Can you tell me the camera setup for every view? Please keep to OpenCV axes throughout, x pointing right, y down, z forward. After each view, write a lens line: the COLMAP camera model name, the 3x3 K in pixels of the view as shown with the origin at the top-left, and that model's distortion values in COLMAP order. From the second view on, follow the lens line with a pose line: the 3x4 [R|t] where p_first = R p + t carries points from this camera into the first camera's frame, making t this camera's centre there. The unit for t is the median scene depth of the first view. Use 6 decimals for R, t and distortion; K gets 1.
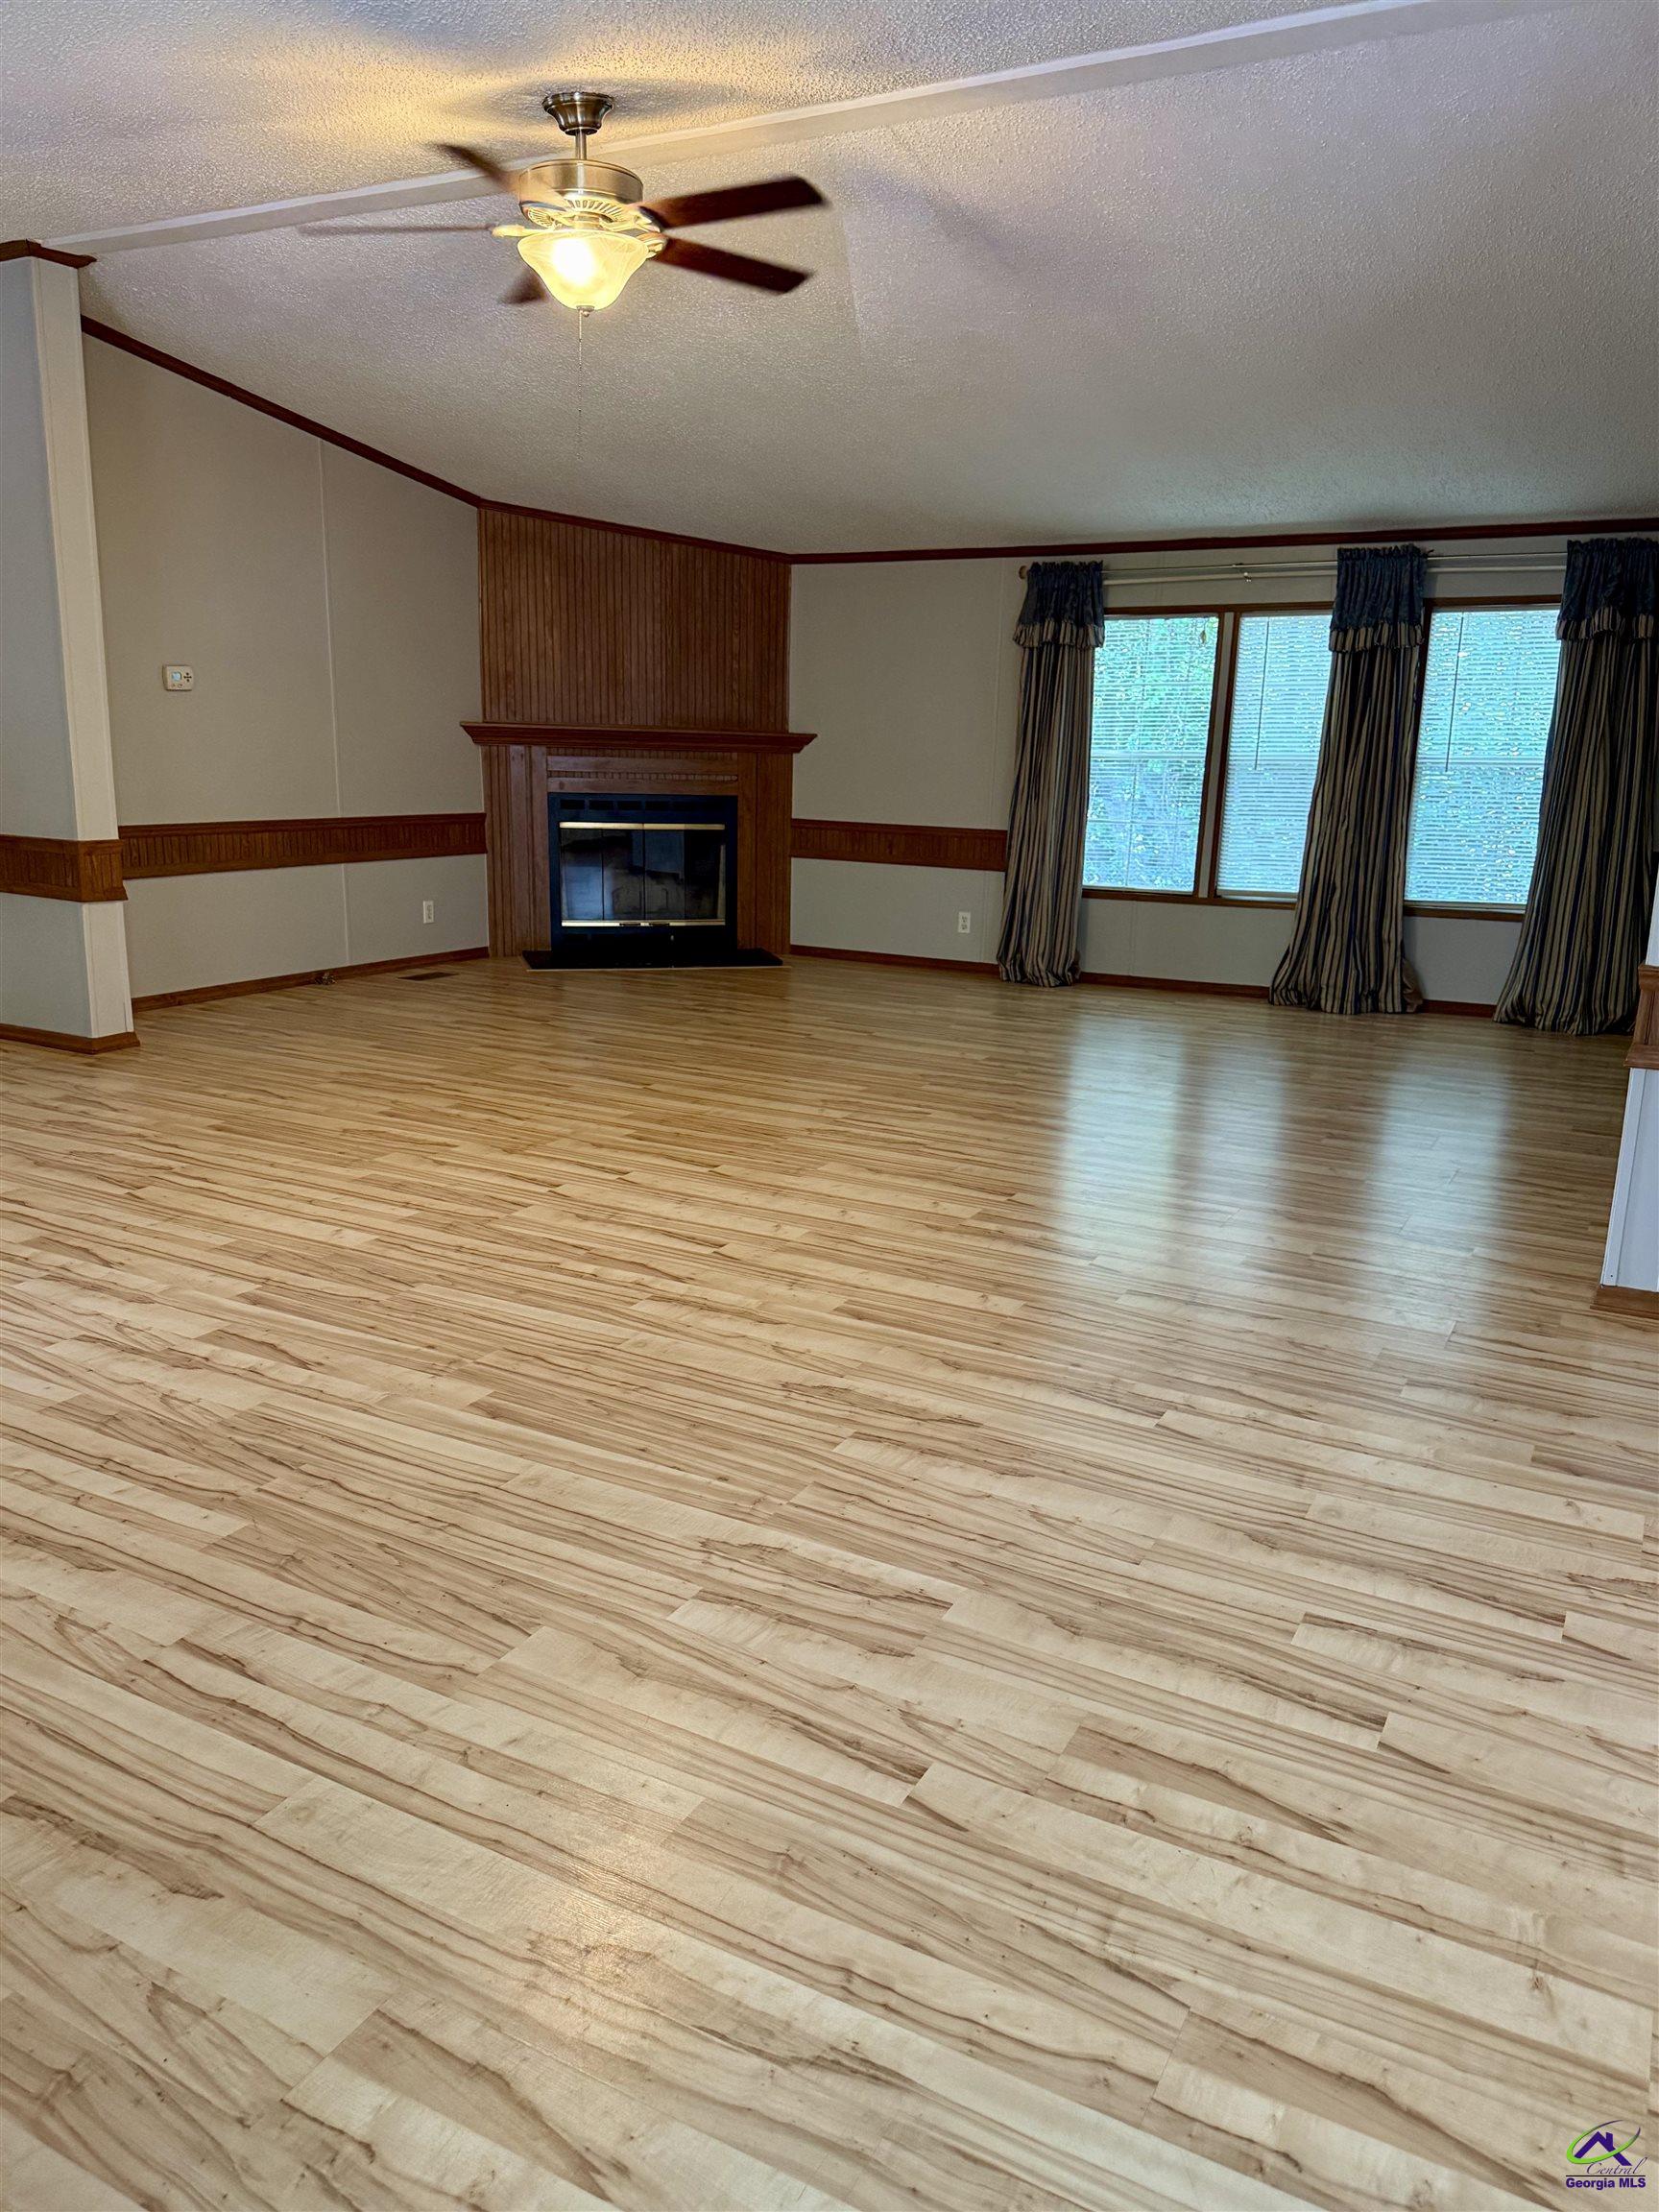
lens RADIAL K [[1600.7, 0, 831.4], [0, 1600.7, 1115.1], [0, 0, 1]] dist [0.071763, -0.094416]
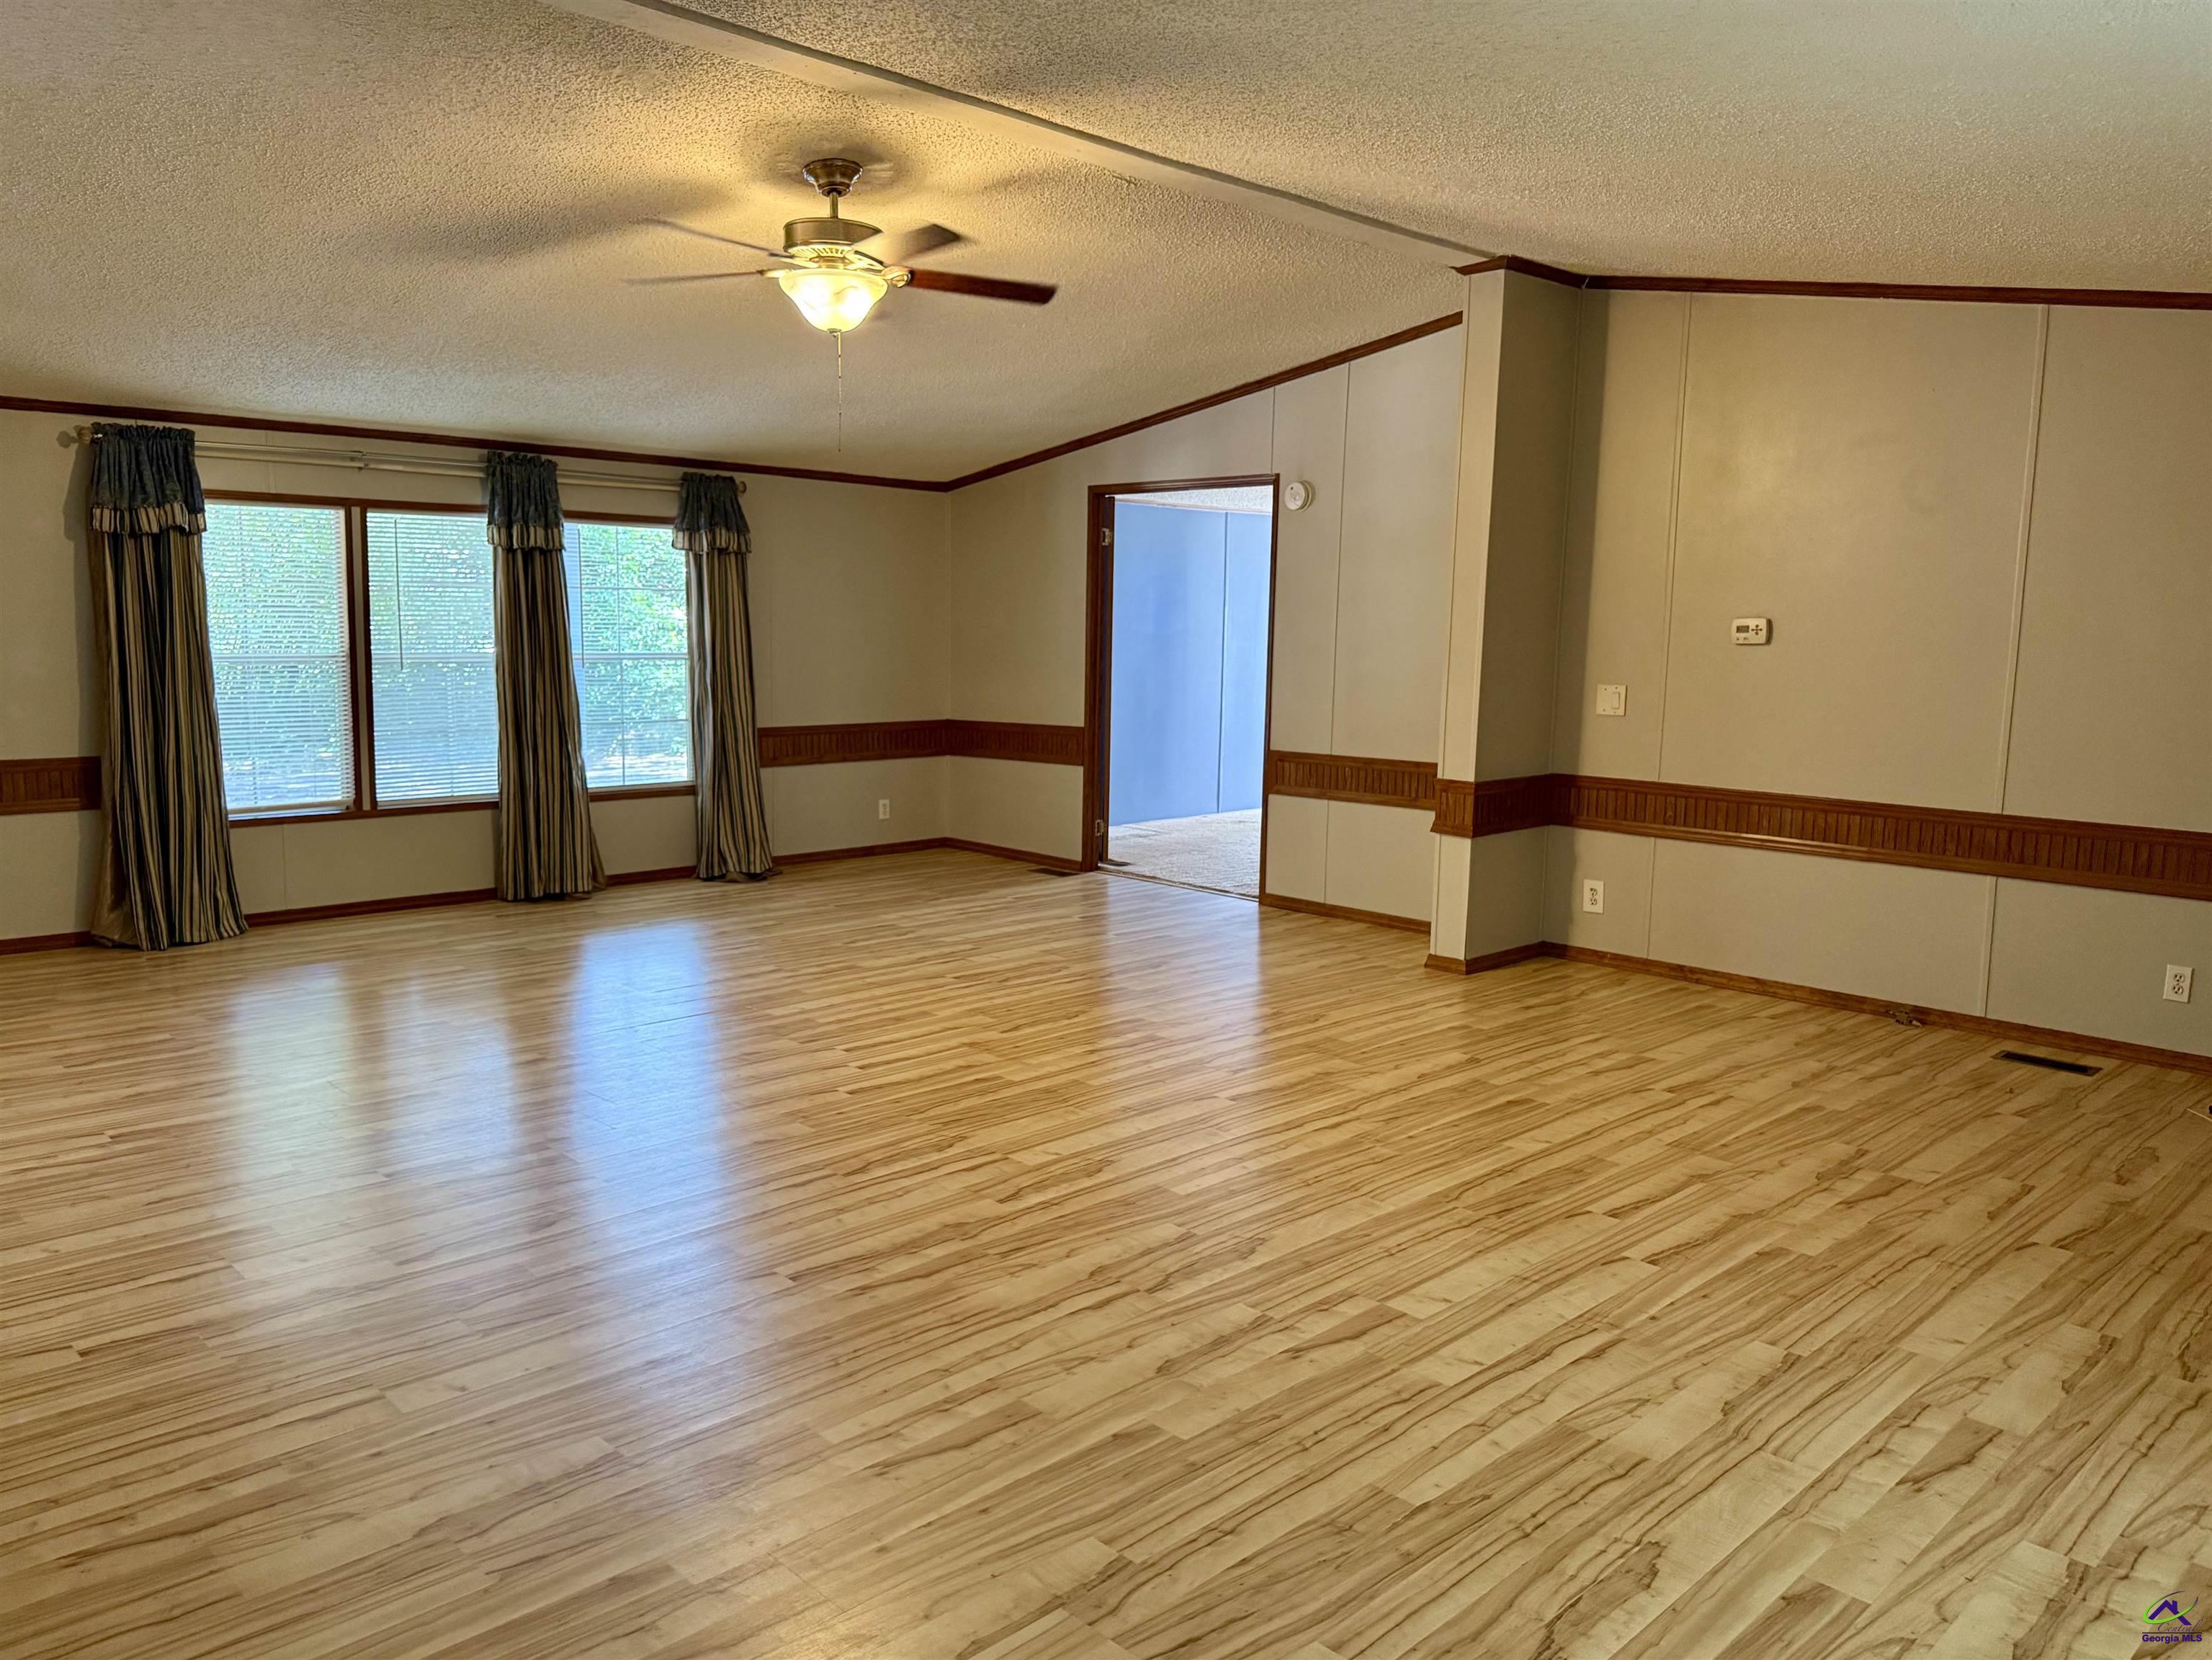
lens RADIAL K [[1601.0, 0, 1119.3], [0, 1601.0, 813.9], [0, 0, 1]] dist [0.071763, -0.094416]
pose [[-0.285548, 0.089051, -0.954218, 0.668856], [-0.244515, 0.955952, 0.162384, -0.279371], [0.926647, 0.279689, -0.251196, 1.112432]]
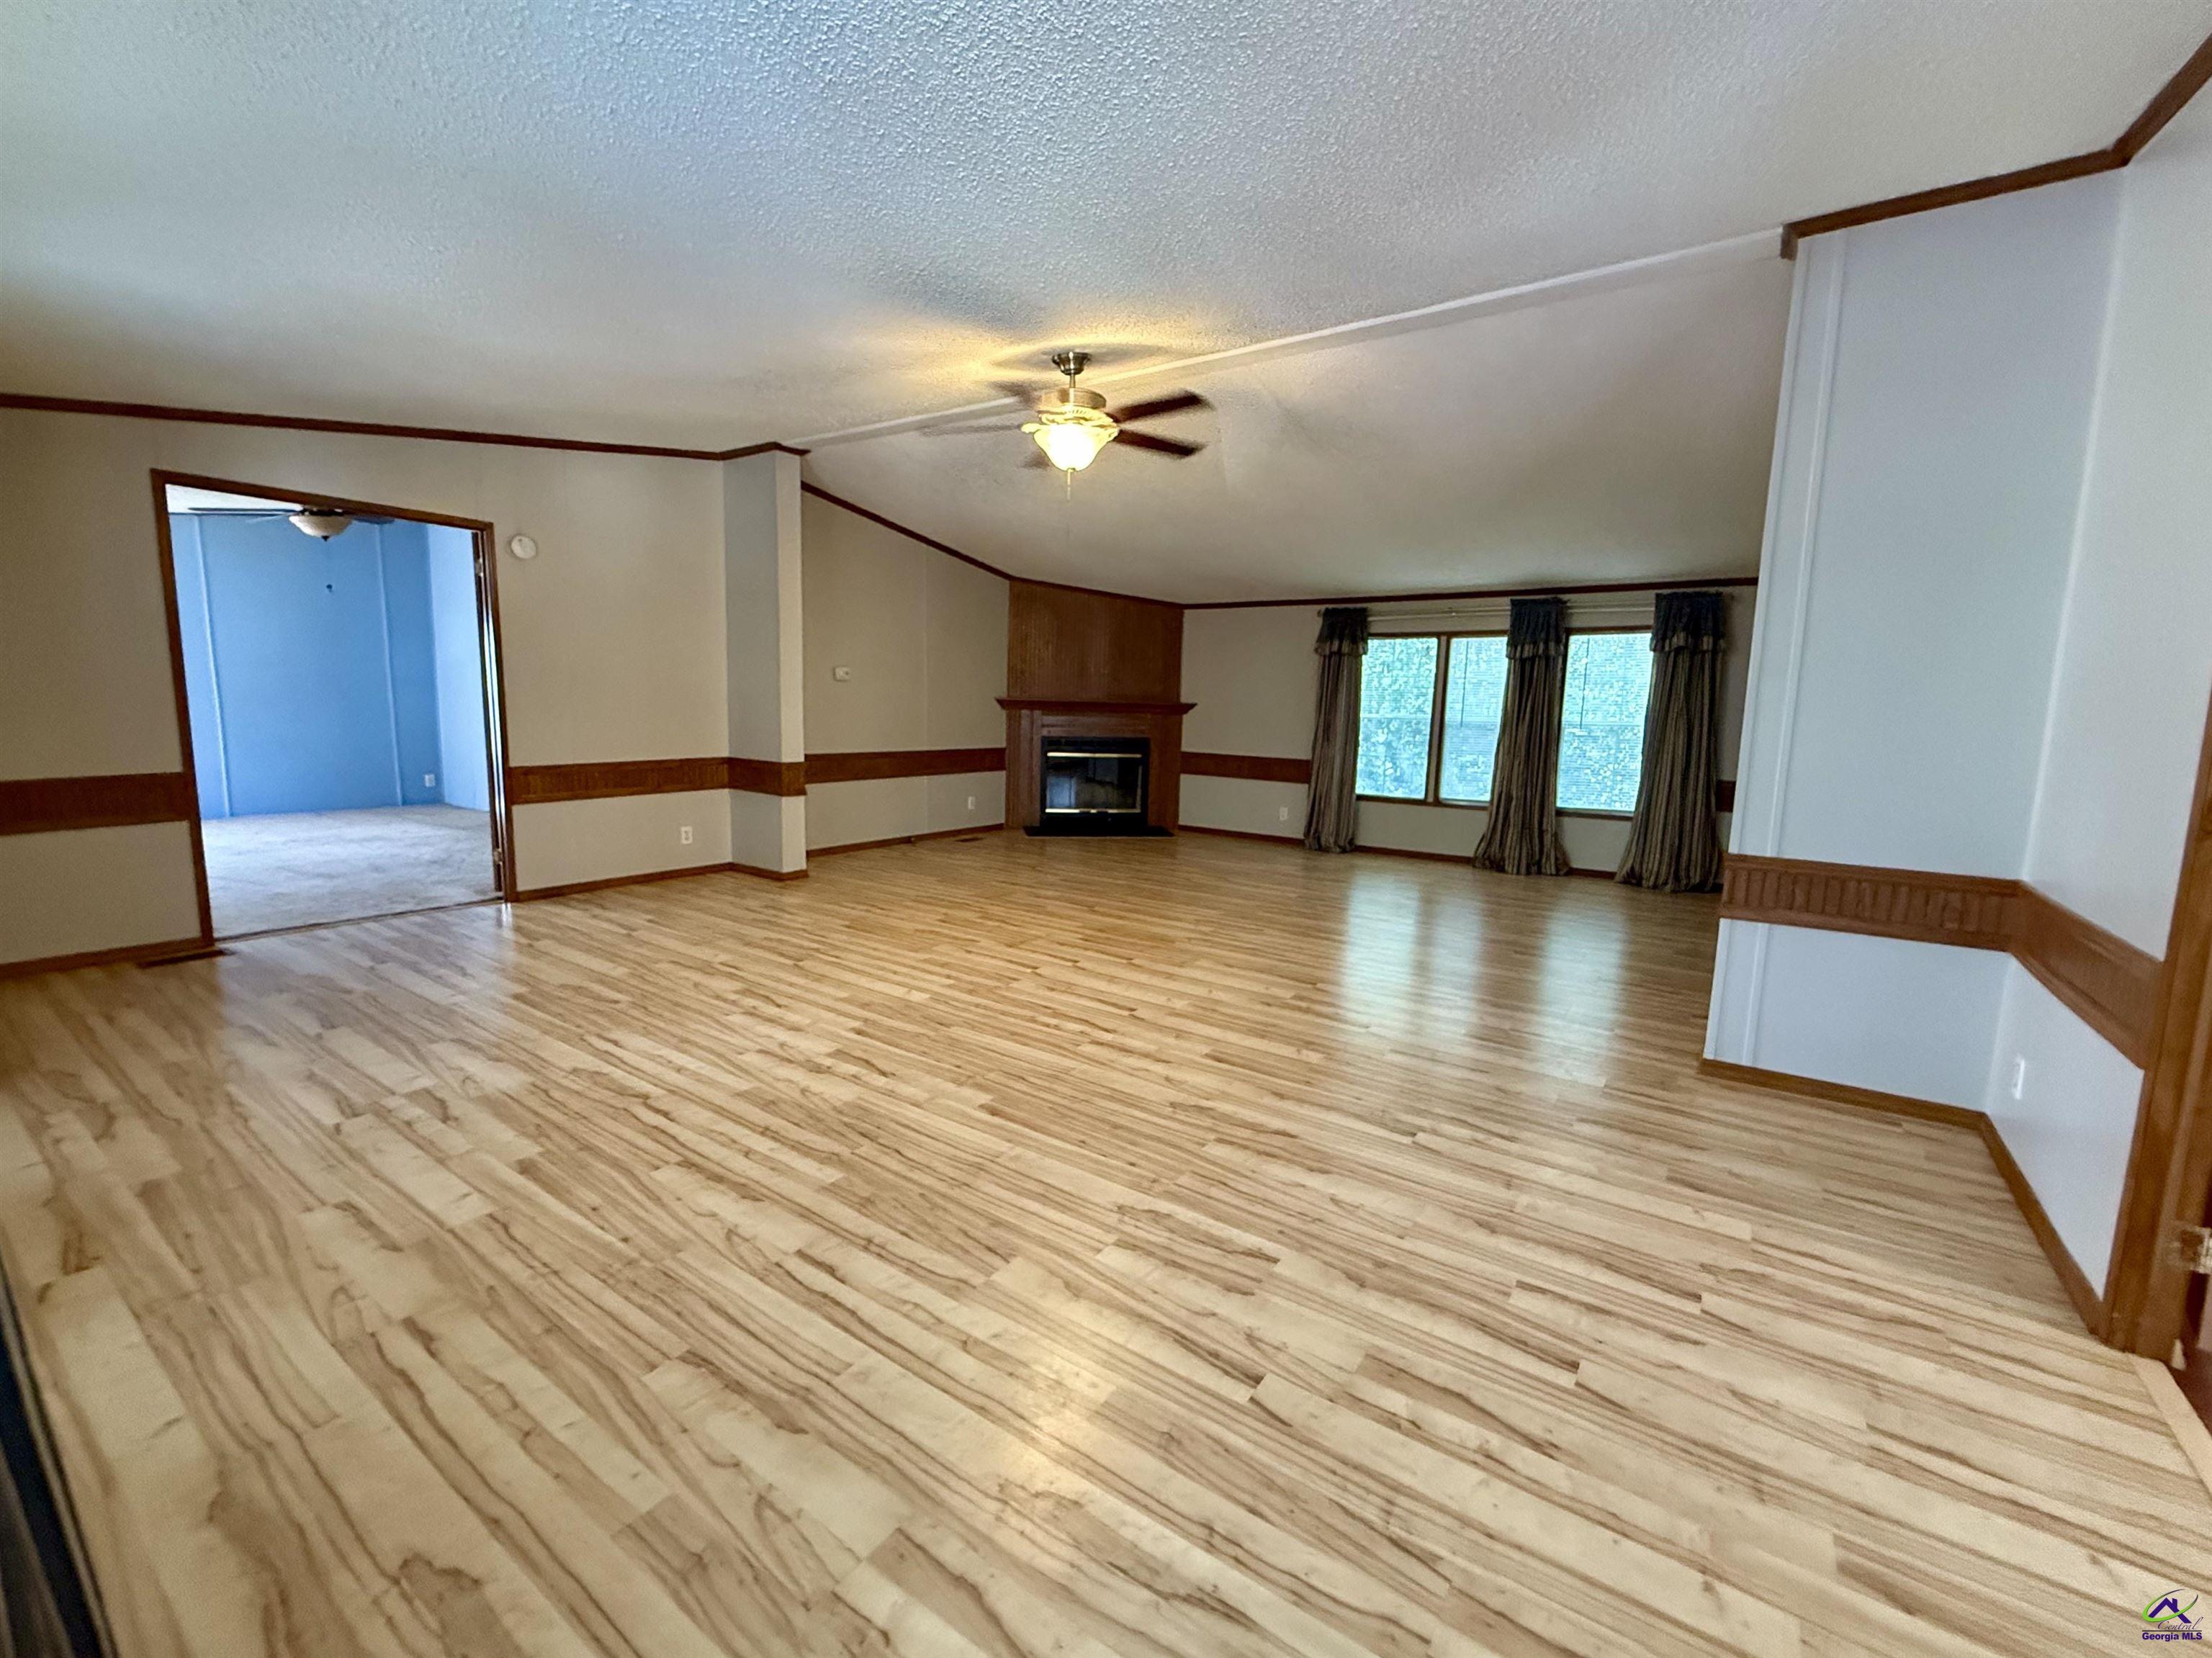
lens RADIAL K [[905.1, 0, 1102.0], [0, 905.1, 828.9], [0, 0, 1]] dist [-0.000932, -0.000522]
pose [[0.994141, 0.018889, -0.106425, -0.006817], [-0.029054, 0.995073, -0.094790, -0.013814], [0.104110, 0.097327, 0.989792, 0.063989]]
